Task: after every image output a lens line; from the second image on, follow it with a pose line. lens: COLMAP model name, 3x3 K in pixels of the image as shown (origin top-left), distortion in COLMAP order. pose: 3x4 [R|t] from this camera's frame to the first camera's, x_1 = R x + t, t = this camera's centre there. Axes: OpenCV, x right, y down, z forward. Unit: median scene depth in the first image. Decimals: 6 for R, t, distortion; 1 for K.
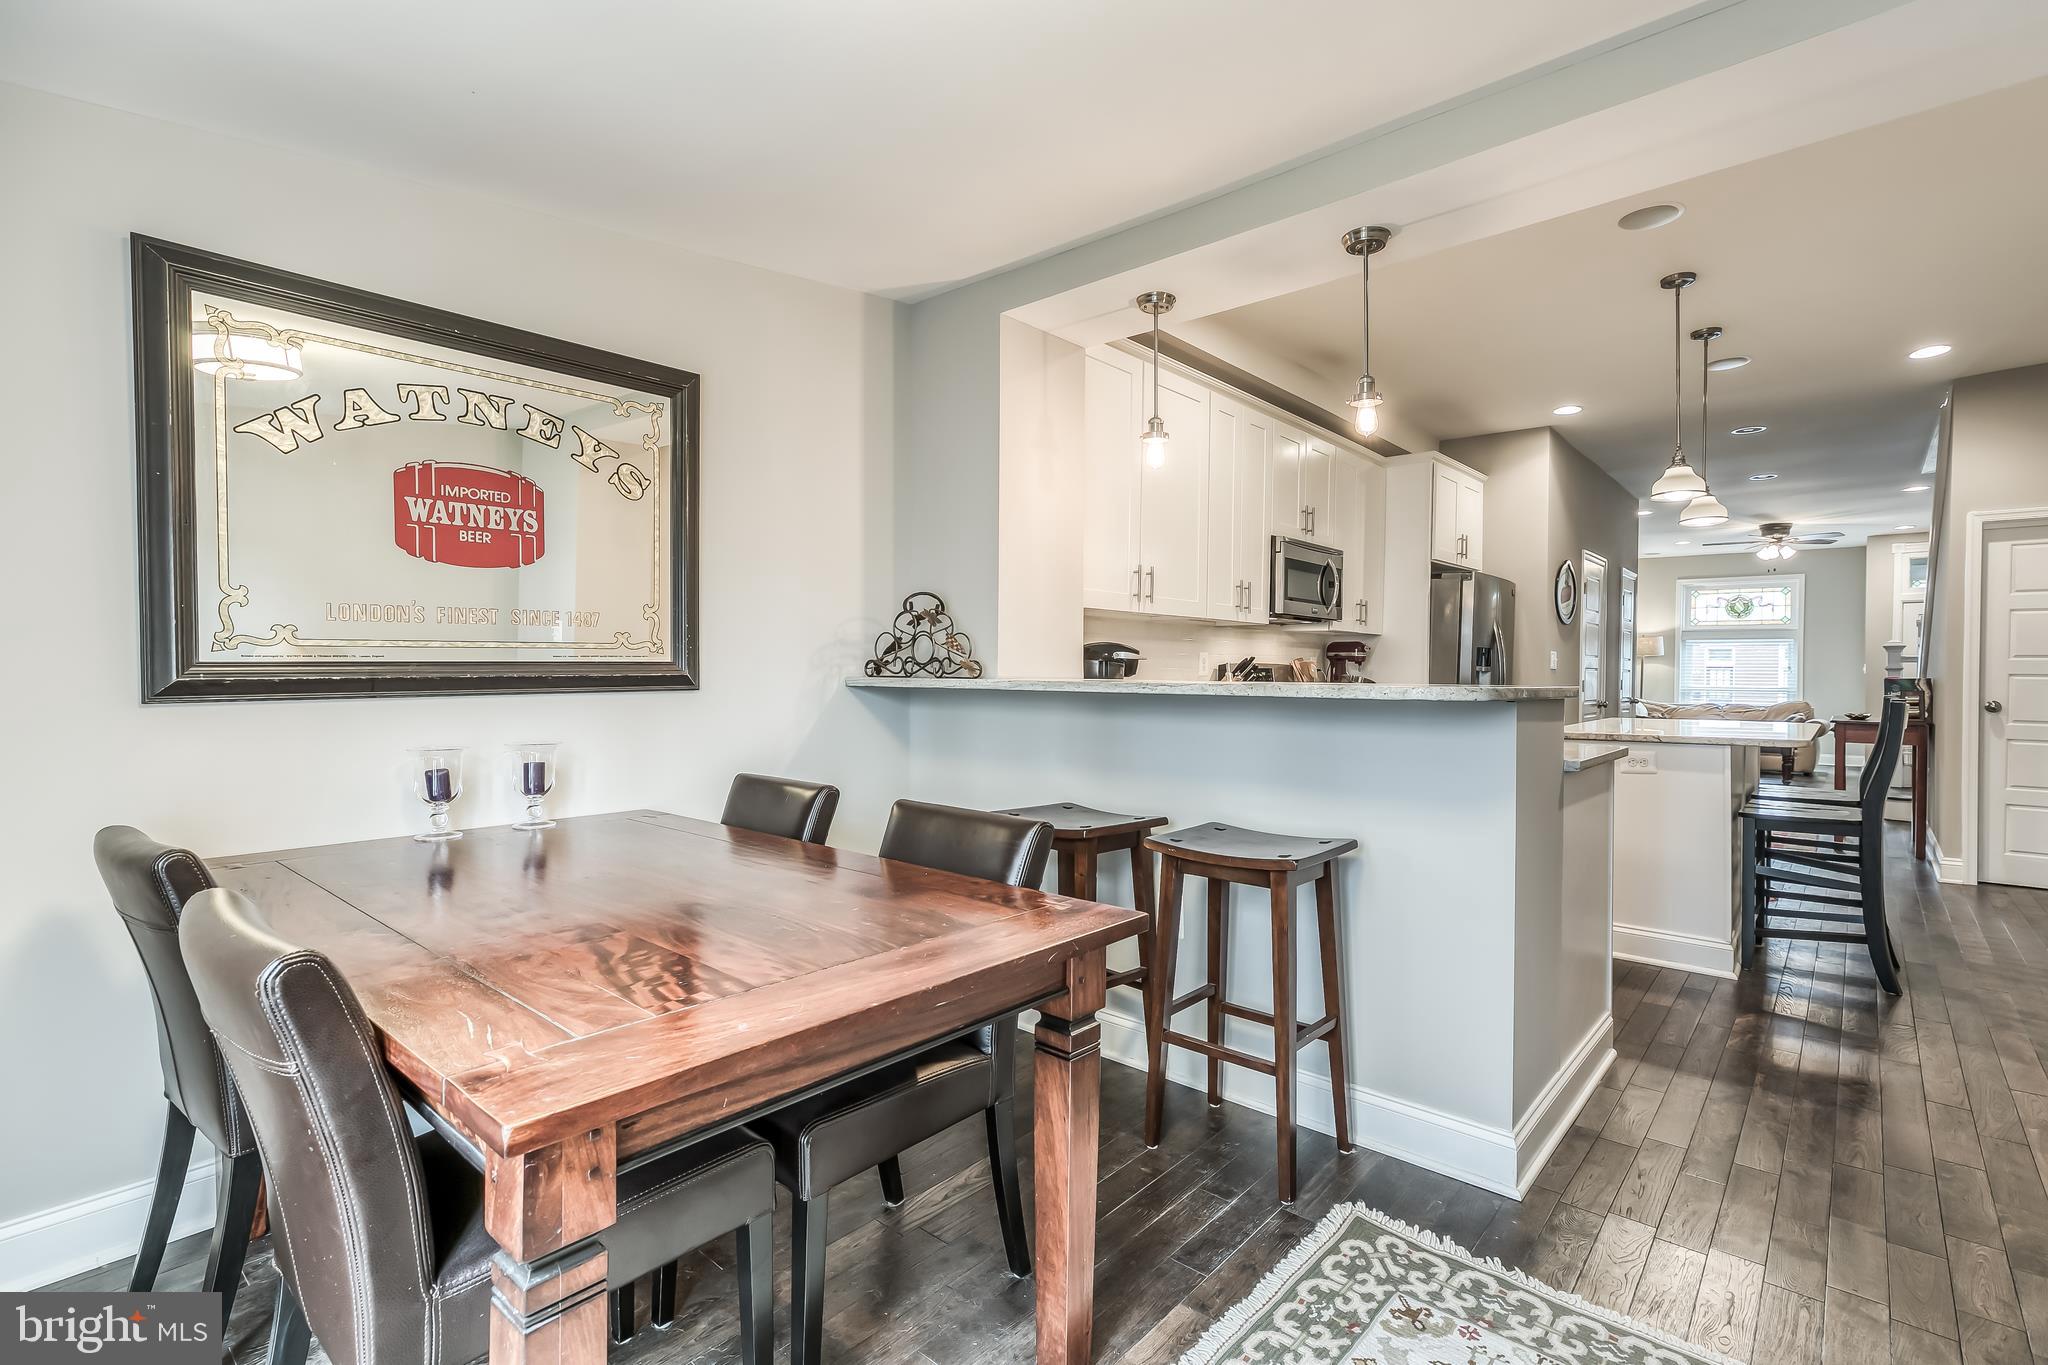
lens RADIAL K [[924.9, 0, 1070.5], [0, 924.9, 669.9], [0, 0, 1]] dist [0.007219, 0.000093]
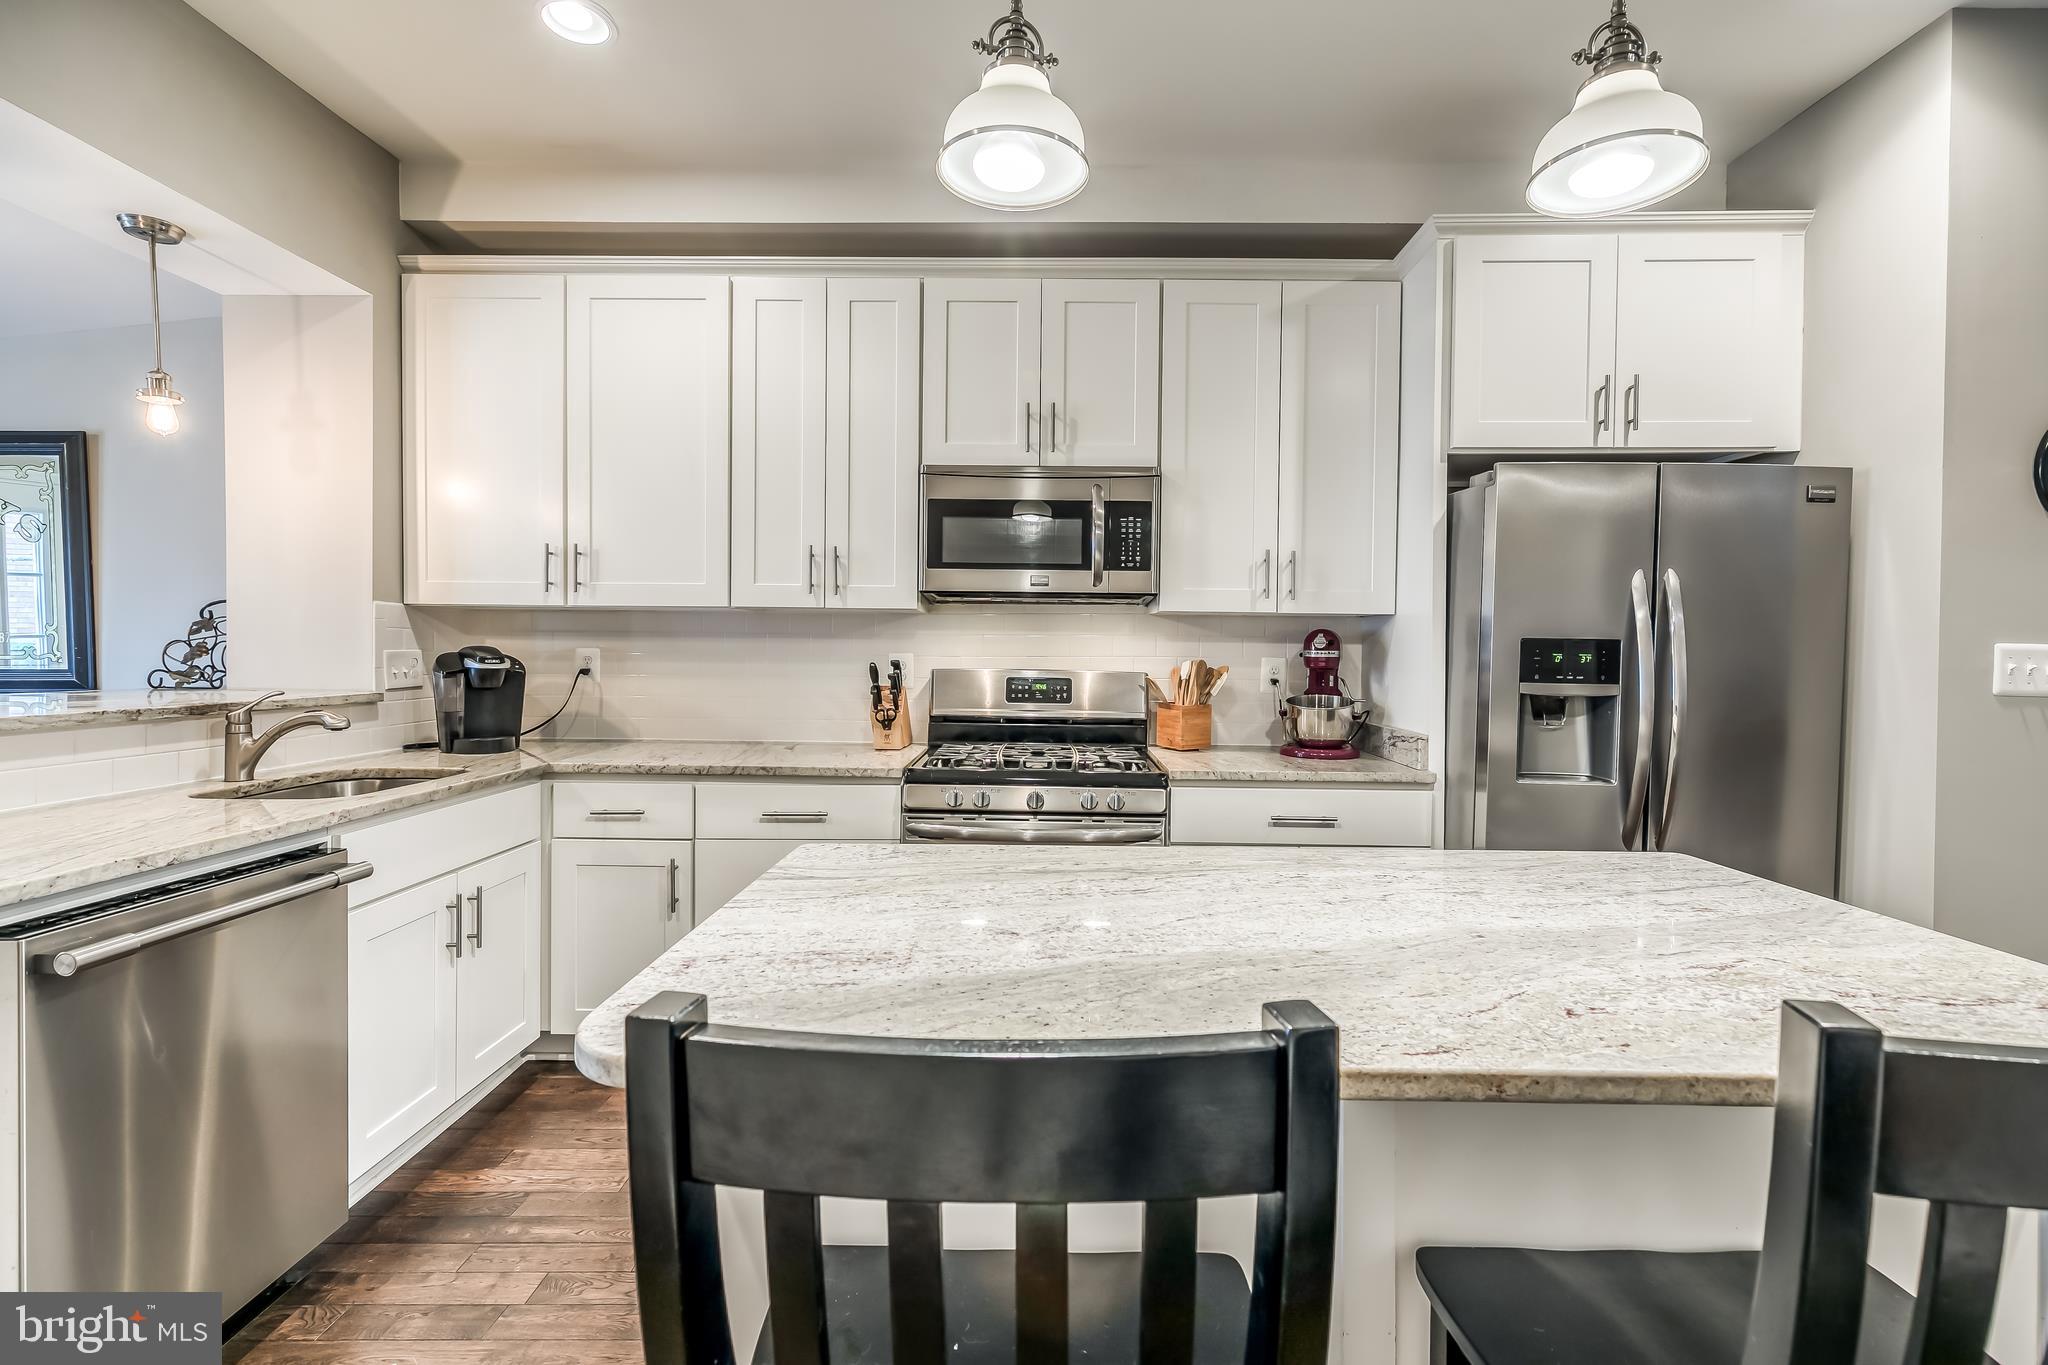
lens RADIAL K [[924.9, 0, 1019.8], [0, 924.9, 642.9], [0, 0, 1]] dist [0.007219, 0.000093]
pose [[0.640039, -0.004600, -0.768328, 0.621112], [-0.004682, 0.999940, -0.009887, -0.017454], [0.768328, 0.009925, 0.639979, 0.551057]]
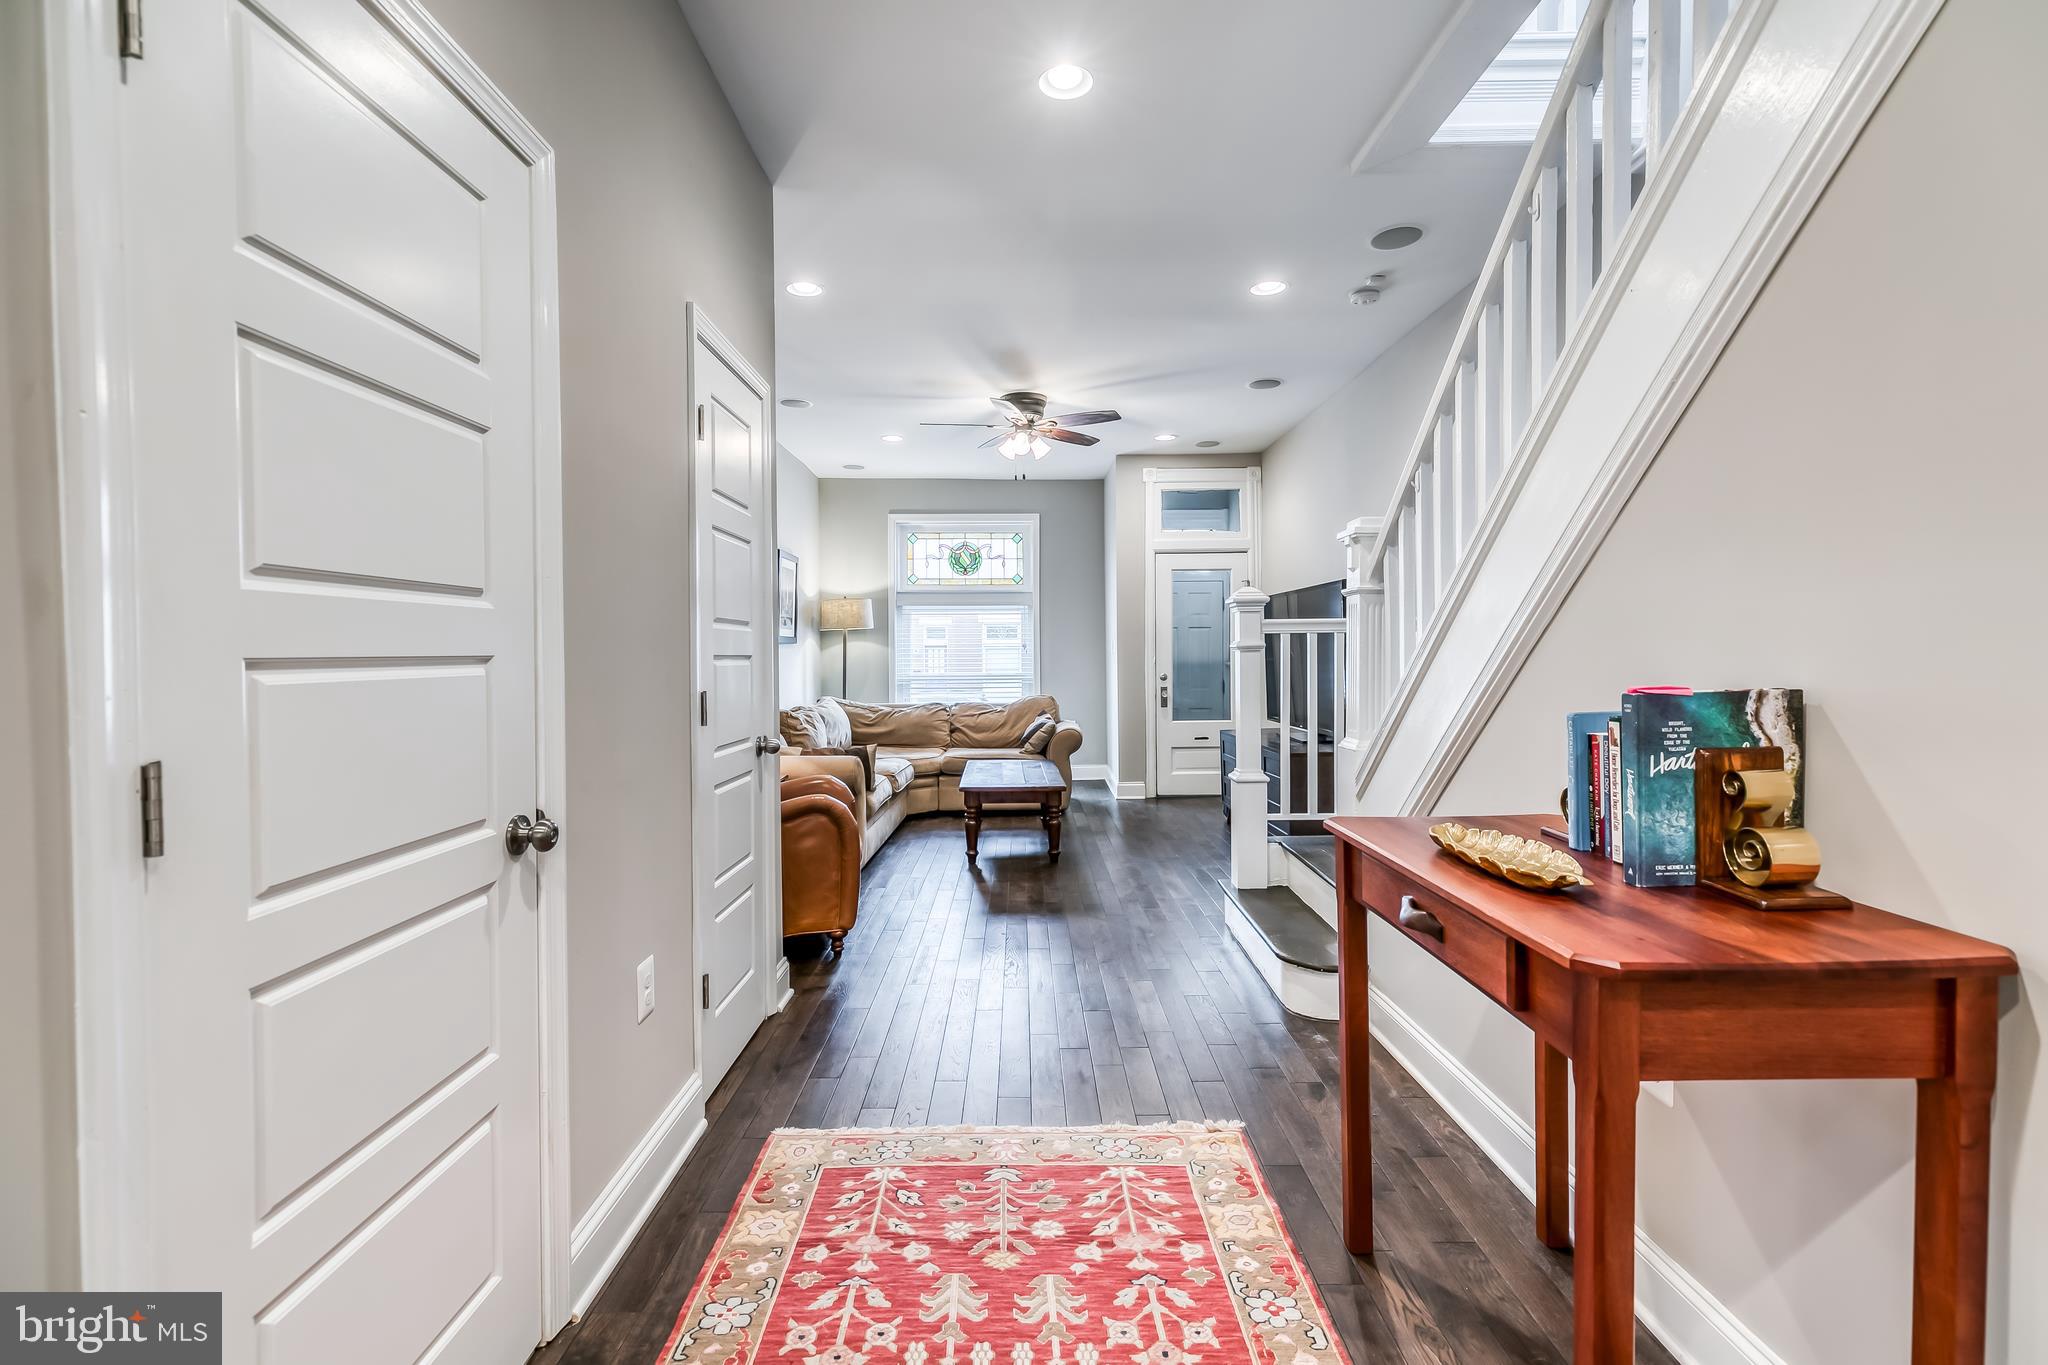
lens RADIAL K [[924.9, 0, 1029.0], [0, 924.9, 665.7], [0, 0, 1]] dist [0.007219, 0.000093]
pose [[0.755092, -0.024711, 0.655153, 0.704093], [0.014740, 0.999677, 0.020717, -0.004240], [-0.655453, -0.005986, 0.755212, 1.042132]]
